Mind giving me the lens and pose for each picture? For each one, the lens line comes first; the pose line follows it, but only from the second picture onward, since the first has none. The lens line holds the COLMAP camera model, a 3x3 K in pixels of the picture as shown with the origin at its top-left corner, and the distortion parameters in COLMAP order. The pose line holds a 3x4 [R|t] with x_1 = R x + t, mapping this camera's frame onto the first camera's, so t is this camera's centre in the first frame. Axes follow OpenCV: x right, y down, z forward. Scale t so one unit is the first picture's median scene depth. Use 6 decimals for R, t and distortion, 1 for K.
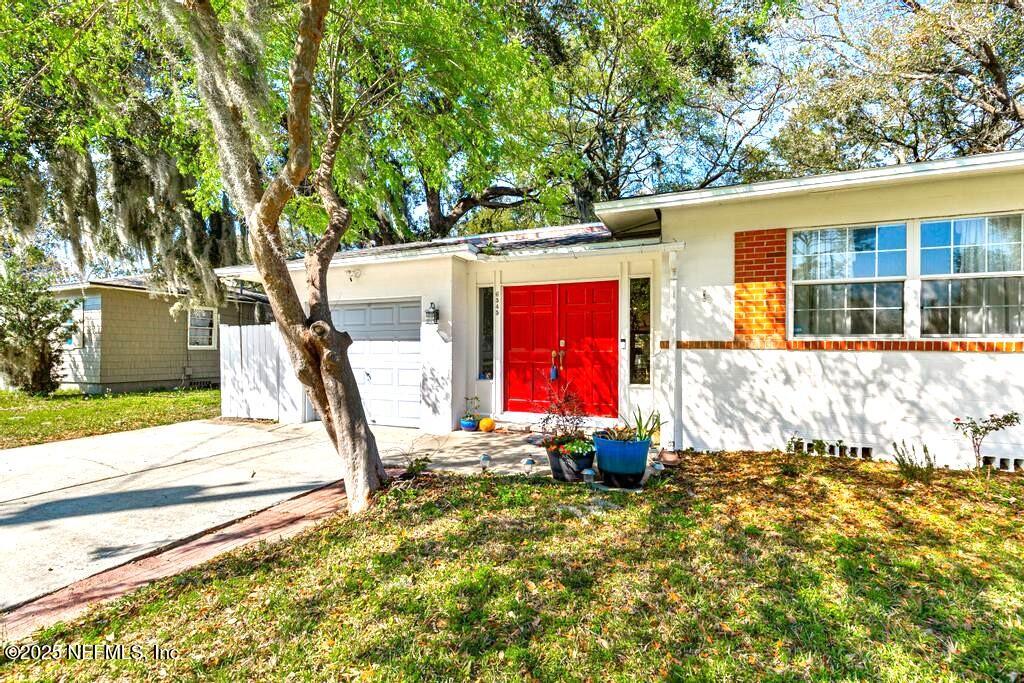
lens RADIAL K [[450.6, 0, 520.1], [0, 450.6, 346.1], [0, 0, 1]] dist [0.007048, -0.000176]
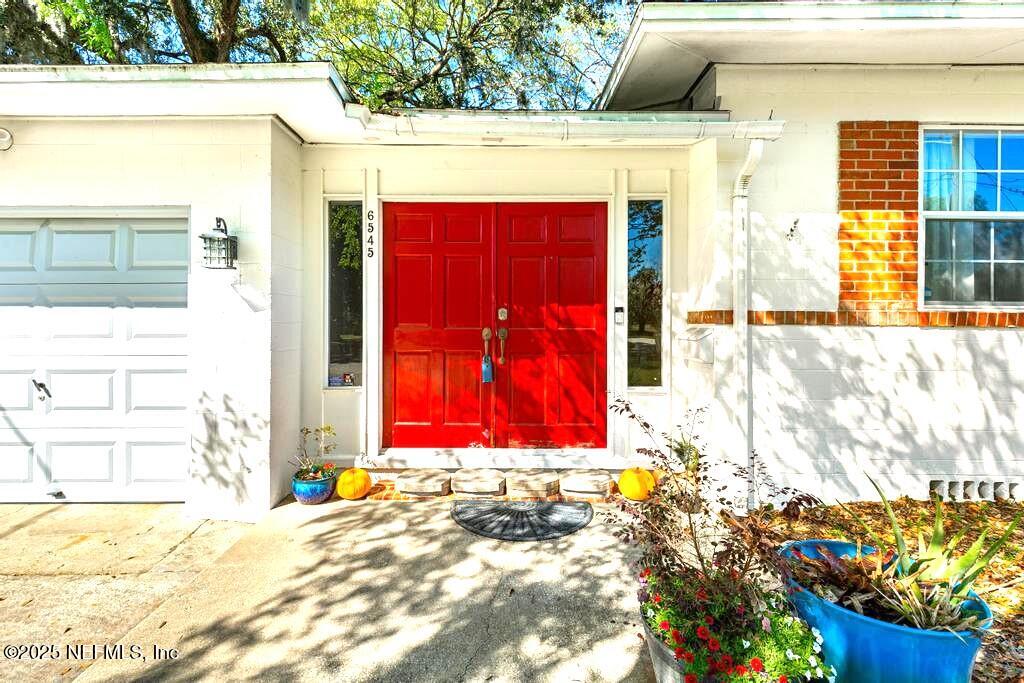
lens RADIAL K [[466.0, 0, 516.0], [0, 466.0, 319.6], [0, 0, 1]] dist [0.009907, -0.002598]
pose [[0.927623, 0.001449, 0.373515, -0.121434], [-0.001988, 0.999997, 0.001059, -0.000731], [-0.373512, -0.001725, 0.927624, 0.584548]]
